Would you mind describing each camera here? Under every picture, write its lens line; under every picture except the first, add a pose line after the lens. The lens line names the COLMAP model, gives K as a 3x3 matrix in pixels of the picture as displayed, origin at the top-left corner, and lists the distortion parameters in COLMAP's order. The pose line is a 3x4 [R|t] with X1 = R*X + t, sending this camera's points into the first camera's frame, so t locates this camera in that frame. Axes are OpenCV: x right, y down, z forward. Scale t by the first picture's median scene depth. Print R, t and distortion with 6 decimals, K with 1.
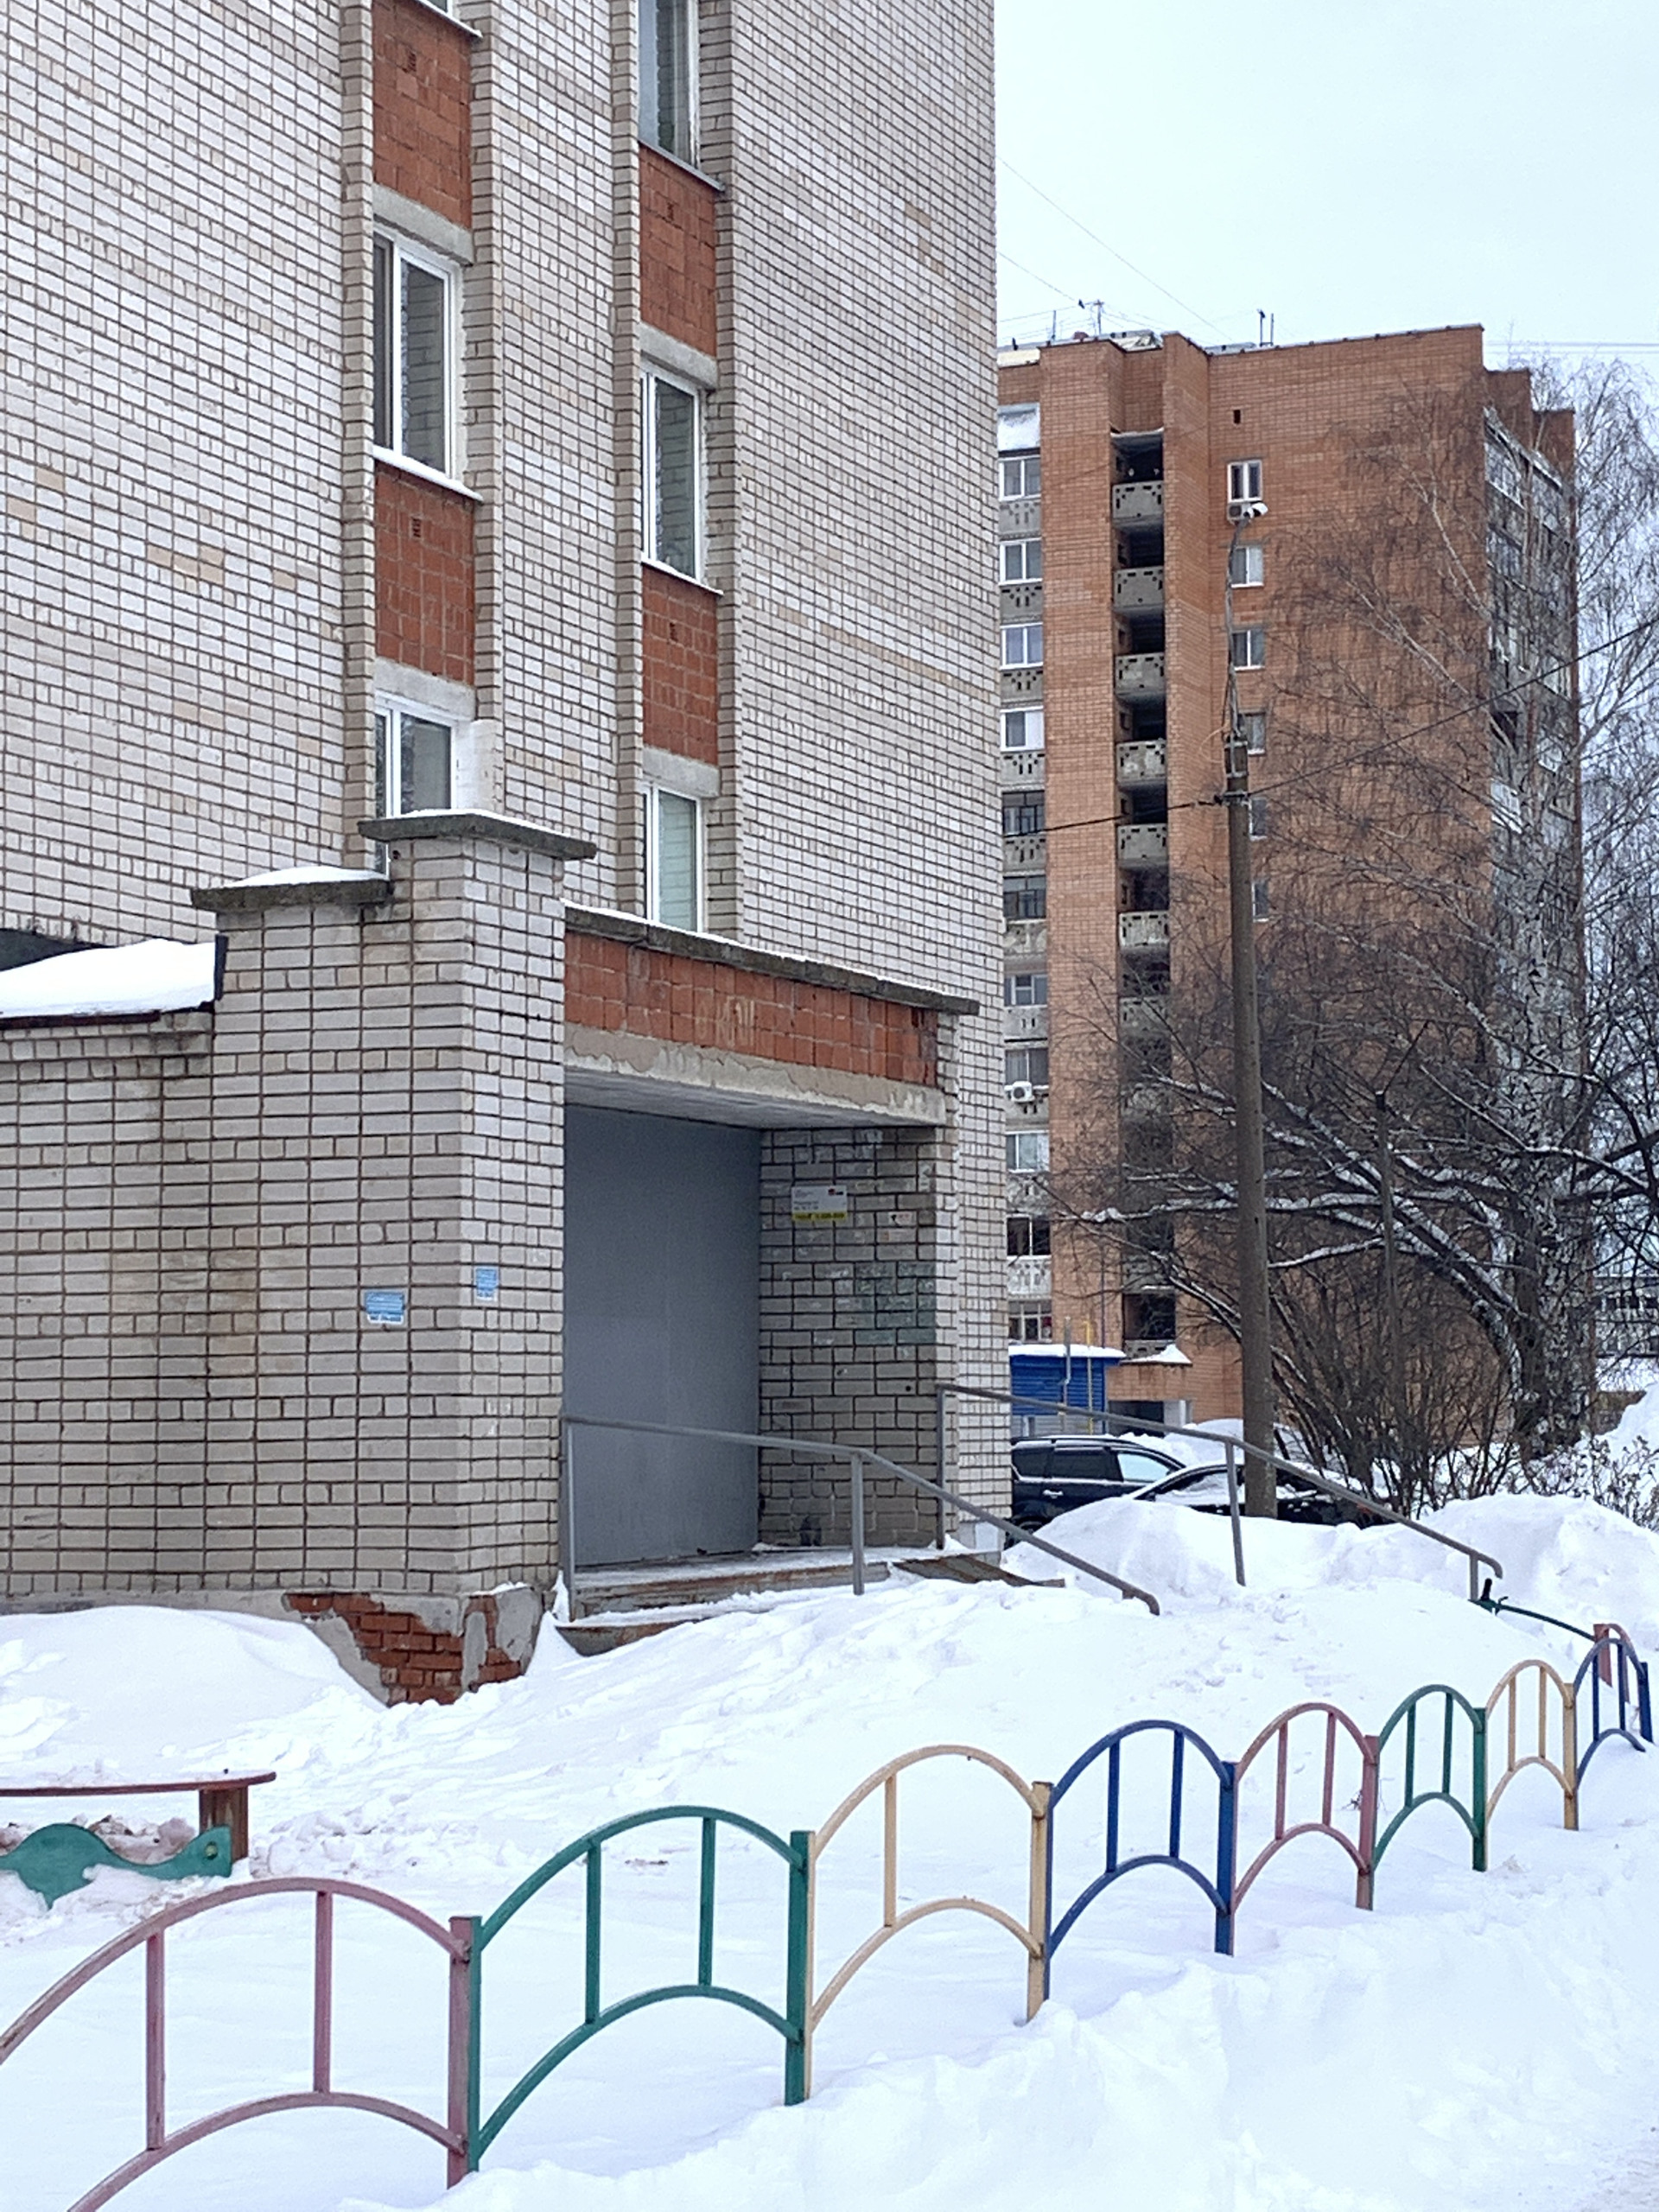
lens RADIAL K [[4350.5, 0, 825.9], [0, 4350.5, 1180.5], [0, 0, 1]] dist [0.150597, 0.000119]
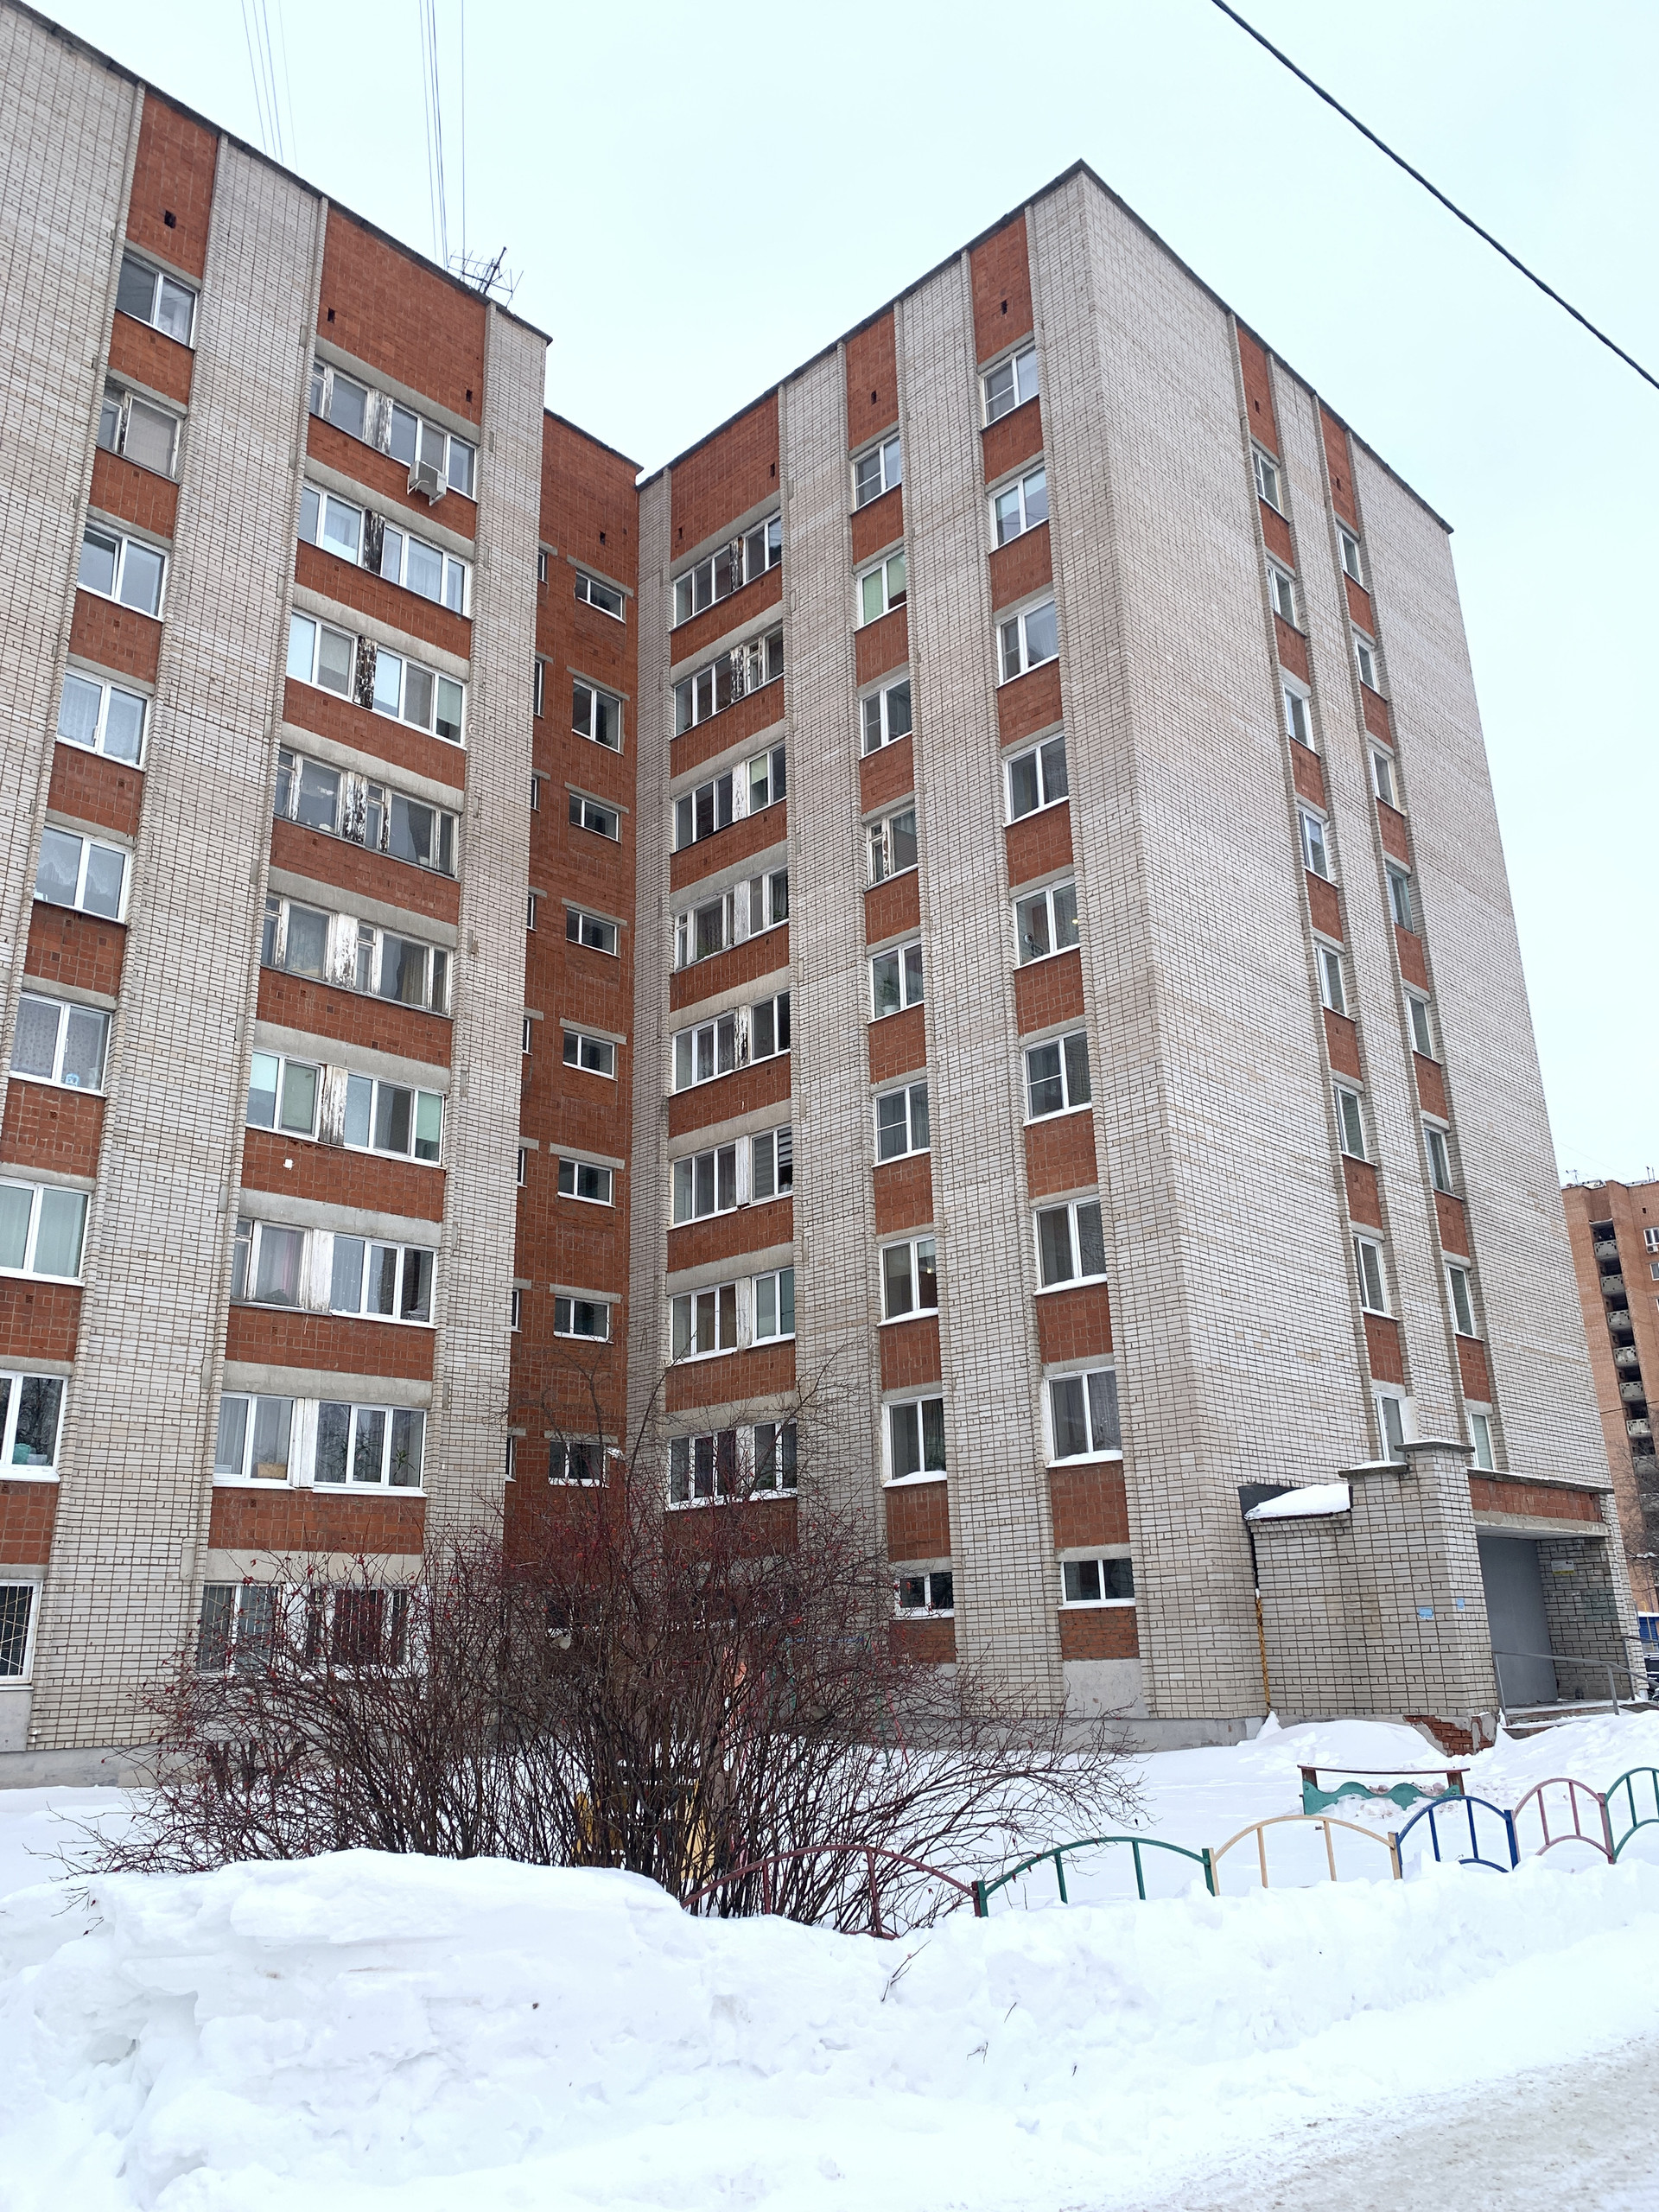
lens RADIAL K [[1673.6, 0, 829.5], [0, 1673.6, 1106.0], [0, 0, 1]] dist [0.028340, -0.043282]
pose [[0.932167, -0.126070, -0.339369, -0.045802], [0.035077, 0.964449, -0.261929, -0.017509], [0.360325, 0.232258, 0.903450, -0.244042]]
